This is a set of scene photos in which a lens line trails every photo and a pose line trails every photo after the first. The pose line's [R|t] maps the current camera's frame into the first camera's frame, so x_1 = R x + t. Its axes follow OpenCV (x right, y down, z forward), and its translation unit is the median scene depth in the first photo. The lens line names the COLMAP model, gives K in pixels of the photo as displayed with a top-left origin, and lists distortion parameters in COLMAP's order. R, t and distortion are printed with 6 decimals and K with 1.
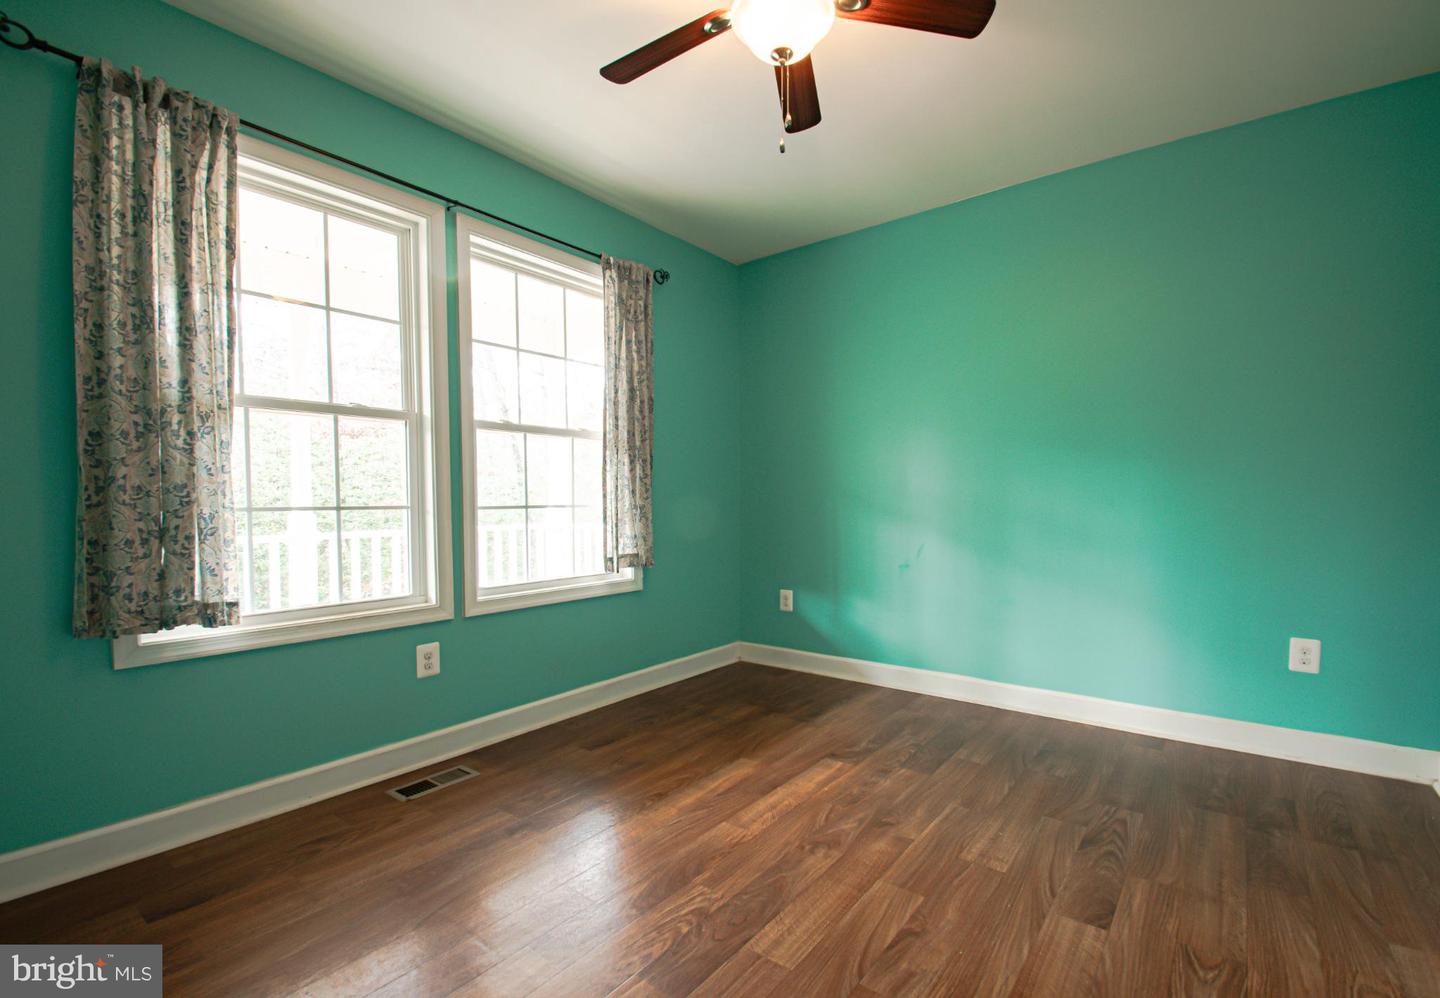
lens RADIAL K [[651.8, 0, 755.9], [0, 651.8, 516.8], [0, 0, 1]] dist [0.013559, -0.000400]
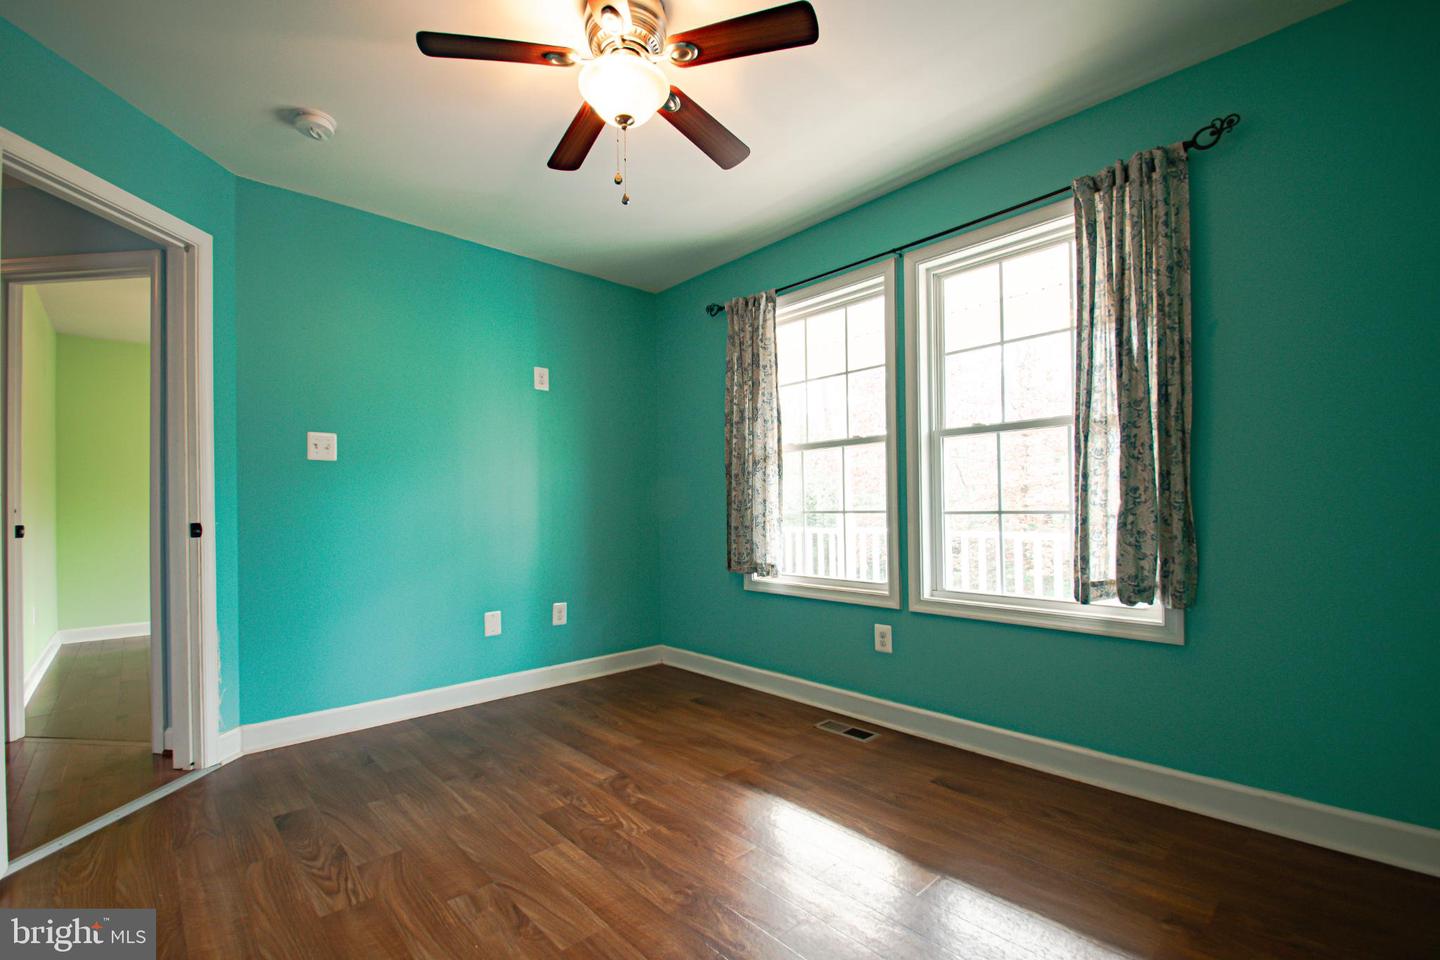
lens RADIAL K [[630.7, 0, 708.6], [0, 630.7, 503.7], [0, 0, 1]] dist [0.013904, -0.016533]
pose [[-0.192263, 0.003253, -0.981338, 0.865424], [-0.013004, 0.999898, 0.005862, -0.040181], [0.981257, 0.013888, -0.192201, 1.110972]]
